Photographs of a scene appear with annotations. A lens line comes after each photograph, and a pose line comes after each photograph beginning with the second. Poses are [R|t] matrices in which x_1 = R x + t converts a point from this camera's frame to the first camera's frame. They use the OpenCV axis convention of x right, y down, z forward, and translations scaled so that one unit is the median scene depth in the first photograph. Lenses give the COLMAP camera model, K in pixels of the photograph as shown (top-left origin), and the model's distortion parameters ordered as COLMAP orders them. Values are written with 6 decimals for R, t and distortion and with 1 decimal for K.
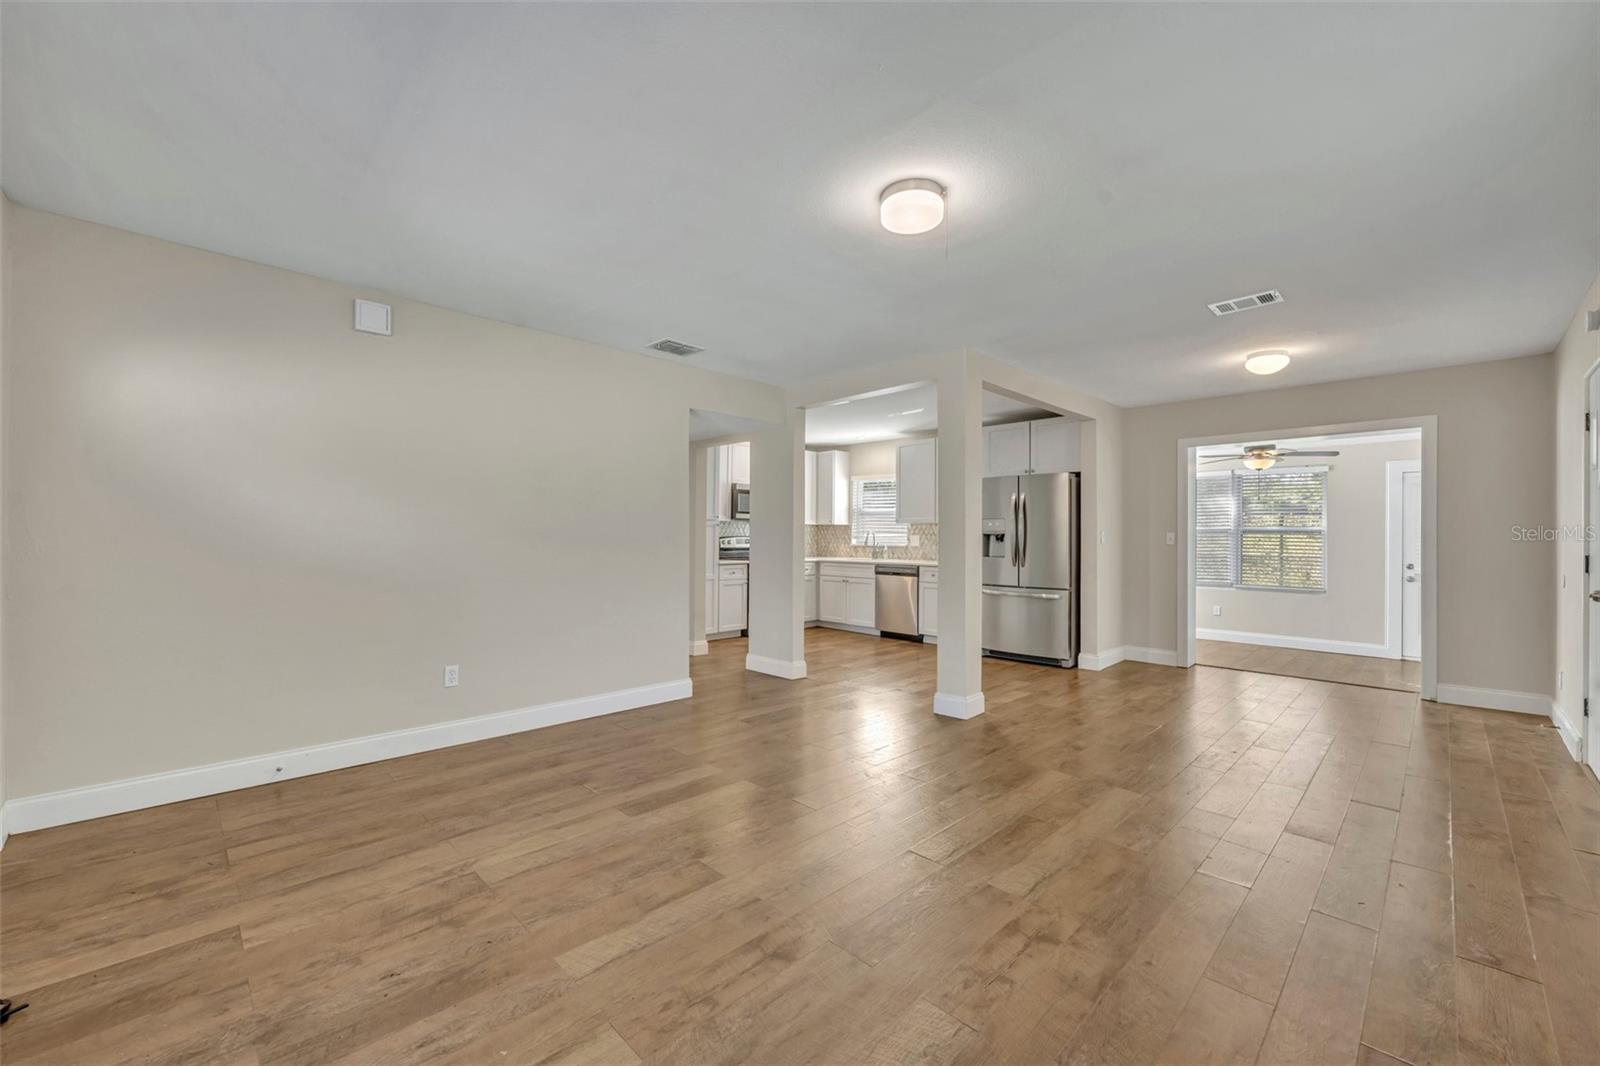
lens RADIAL K [[639.2, 0, 797.0], [0, 639.2, 535.5], [0, 0, 1]] dist [-0.001781, 0.000404]
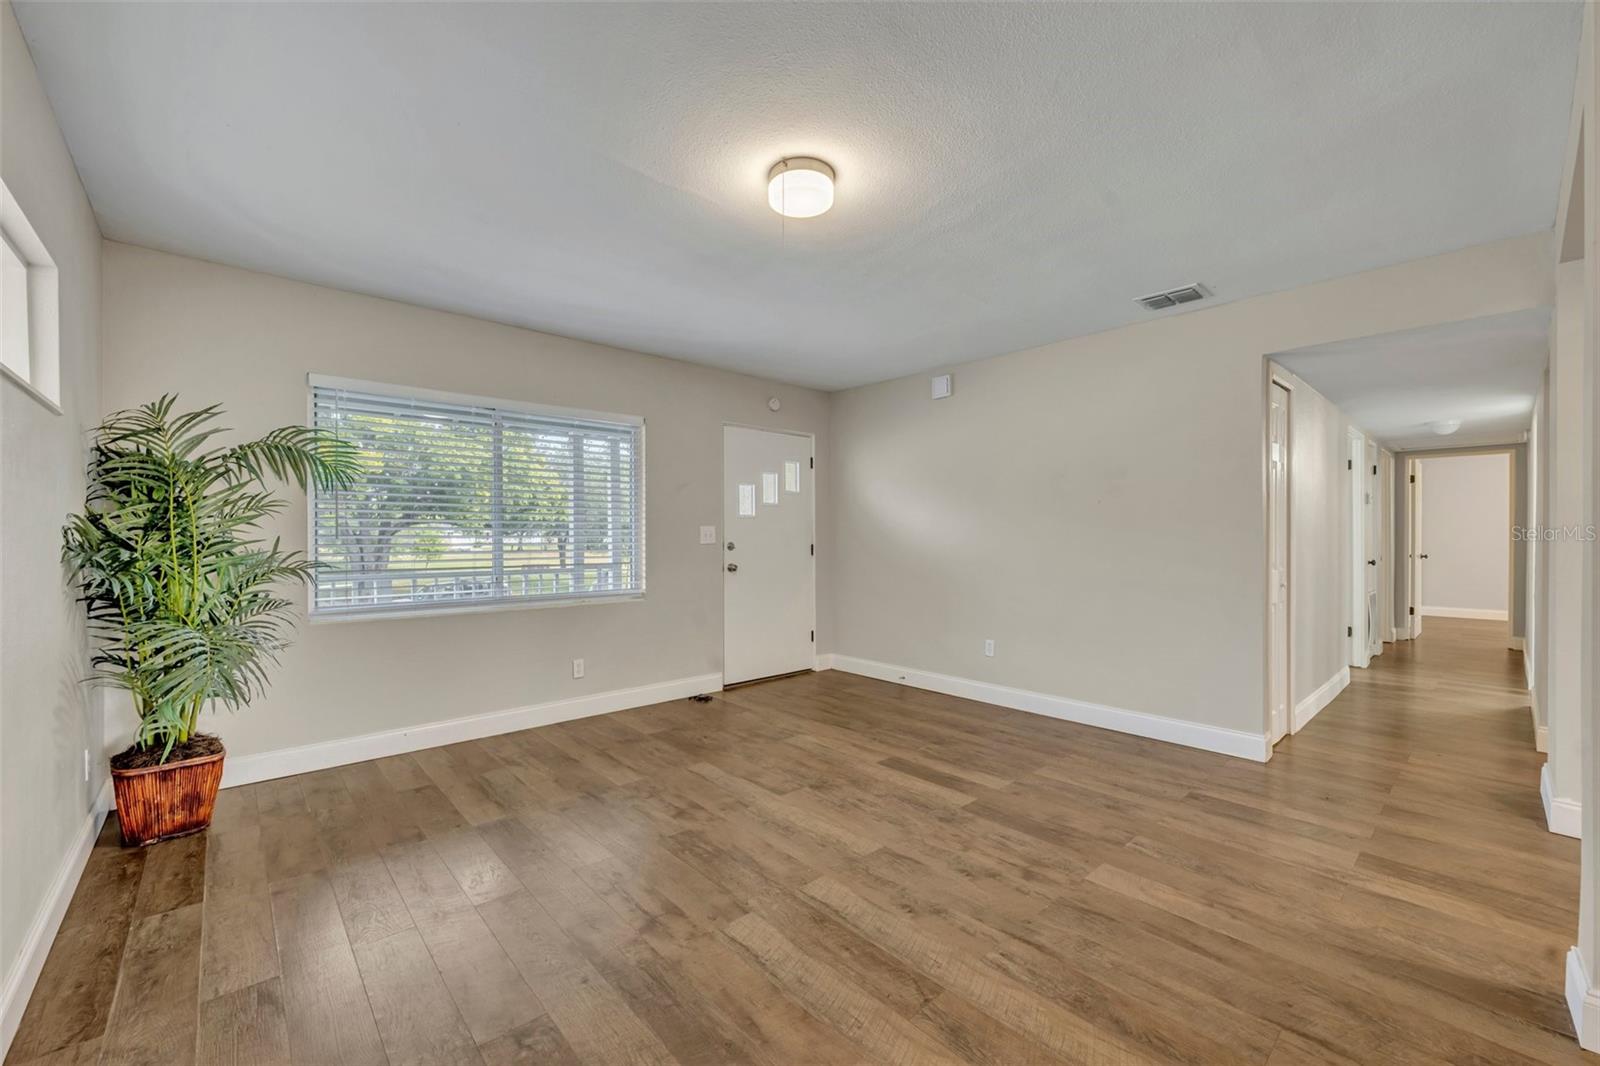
lens RADIAL K [[639.2, 0, 797.9], [0, 639.2, 542.3], [0, 0, 1]] dist [-0.001781, 0.000404]
pose [[-0.043384, 0.002681, -0.999055, 0.597481], [0.003386, 0.999991, 0.002537, 0.004954], [0.999053, -0.003272, -0.043392, 0.545965]]
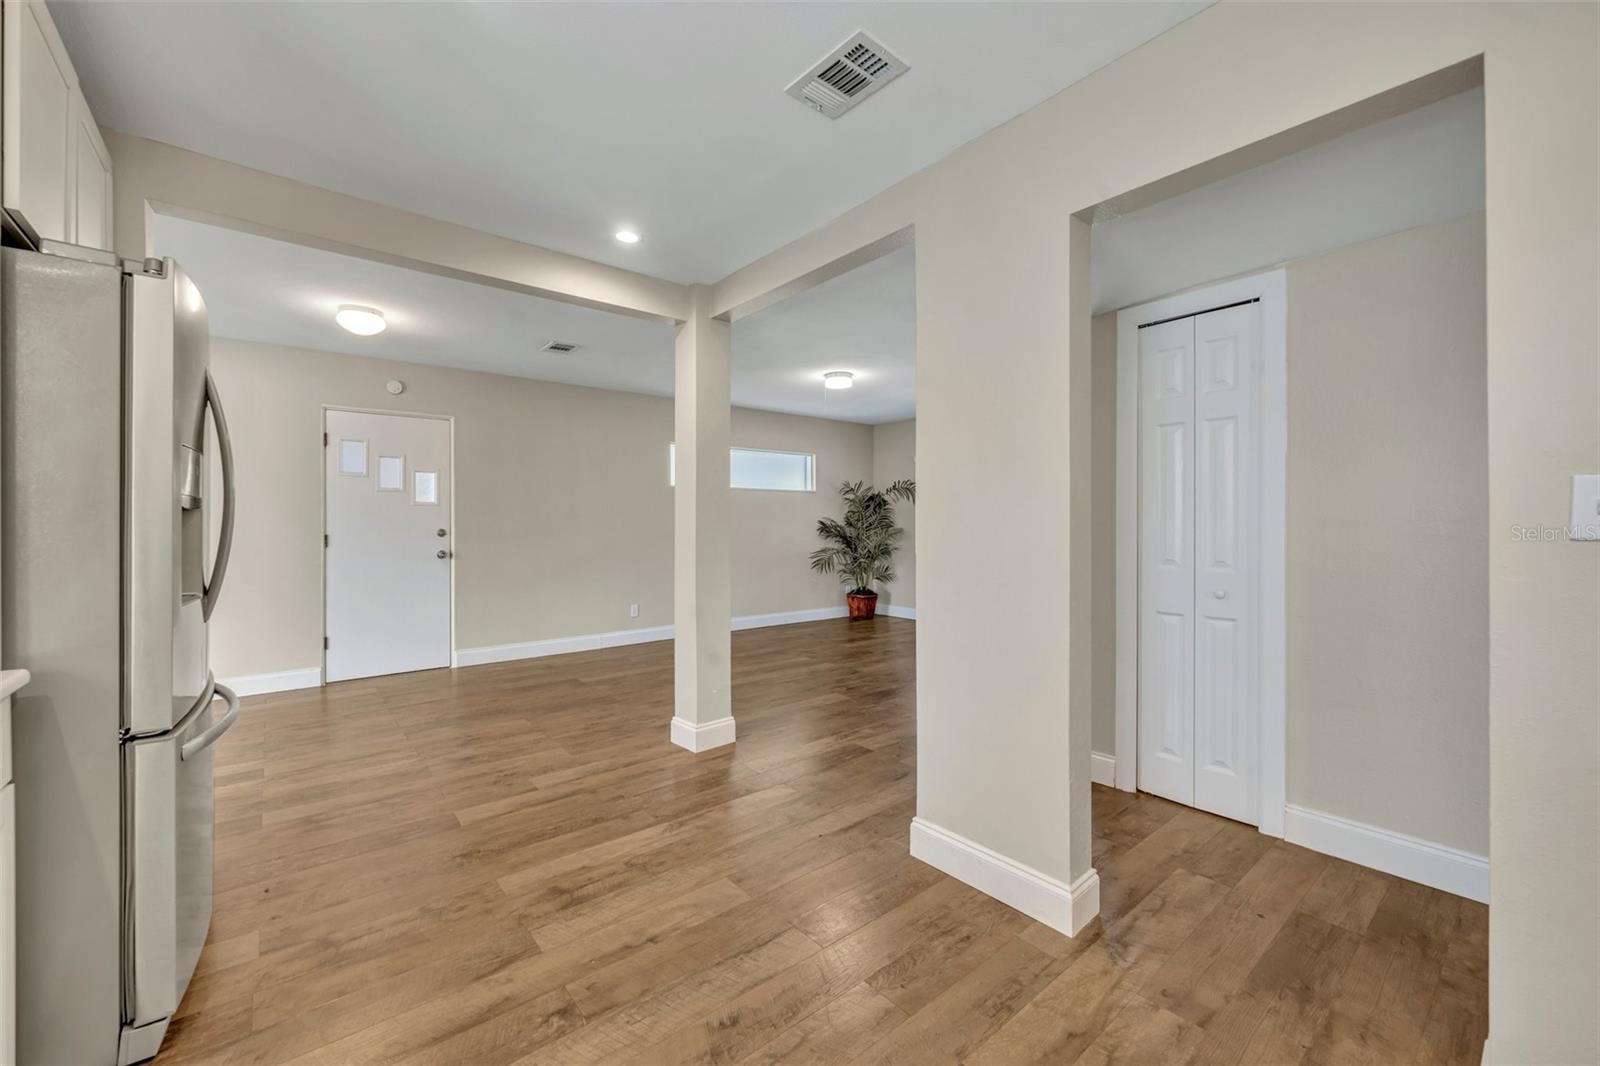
lens RADIAL K [[639.2, 0, 795.7], [0, 639.2, 523.8], [0, 0, 1]] dist [-0.001781, 0.000404]
pose [[-0.995819, -0.003617, 0.091279, 0.064367], [-0.003721, 0.999993, -0.000972, 0.003541], [-0.091274, -0.001307, -0.995825, 1.751593]]
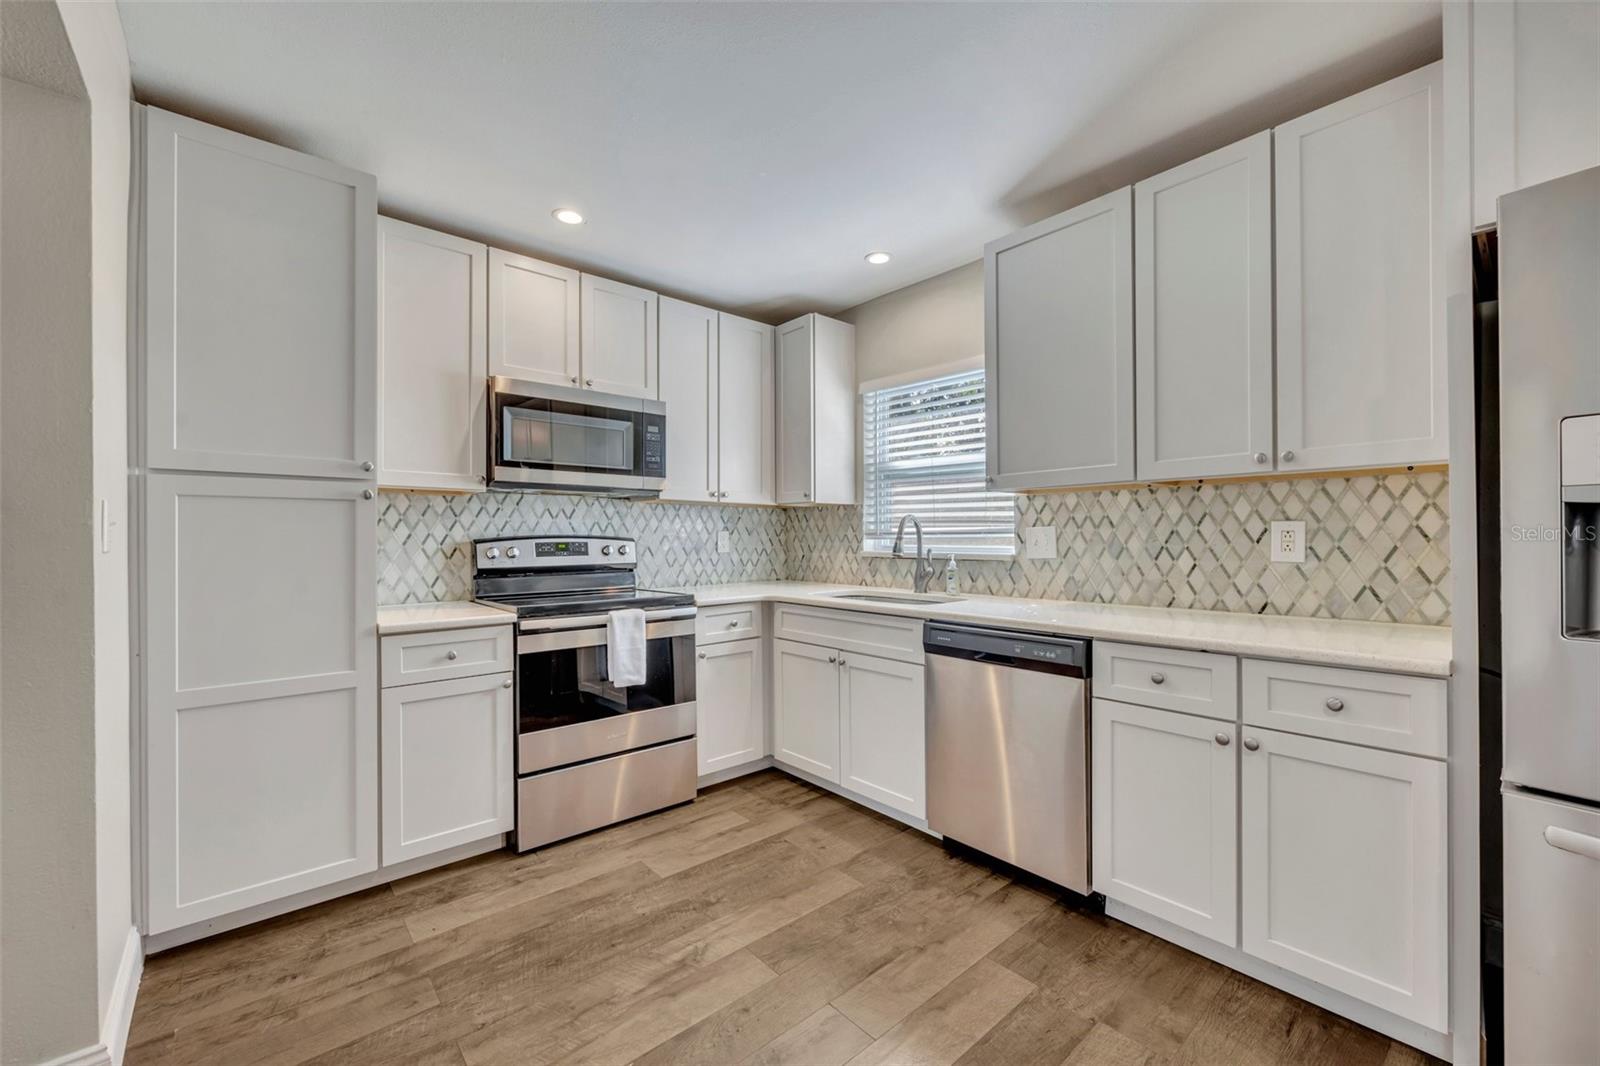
lens RADIAL K [[639.2, 0, 794.0], [0, 639.2, 537.2], [0, 0, 1]] dist [-0.001781, 0.000404]
pose [[0.997515, -0.012455, -0.069348, 0.139375], [0.012627, 0.999918, 0.002050, 0.005417], [0.069317, -0.002921, 0.997590, 1.176431]]
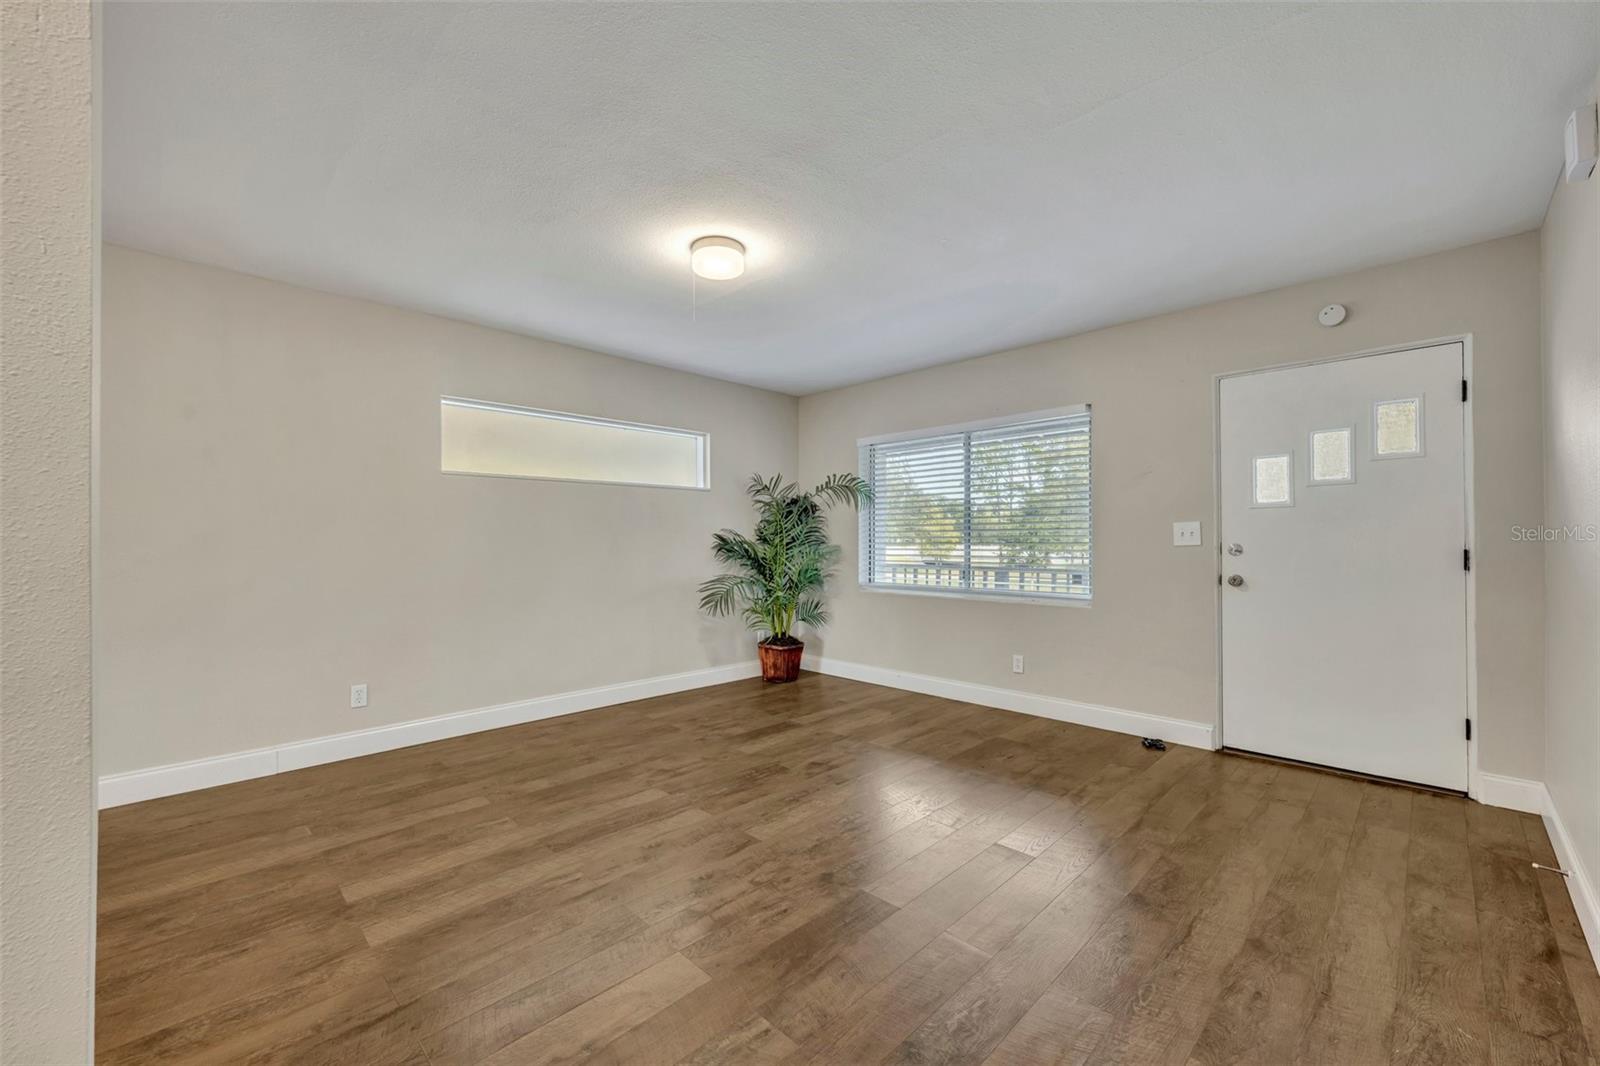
lens RADIAL K [[639.2, 0, 797.0], [0, 639.2, 542.2], [0, 0, 1]] dist [-0.001781, 0.000404]
pose [[-0.999963, -0.003668, -0.007763, 0.020776], [-0.003674, 0.999993, 0.000767, 0.006536], [0.007761, 0.000795, -0.999970, 1.153978]]
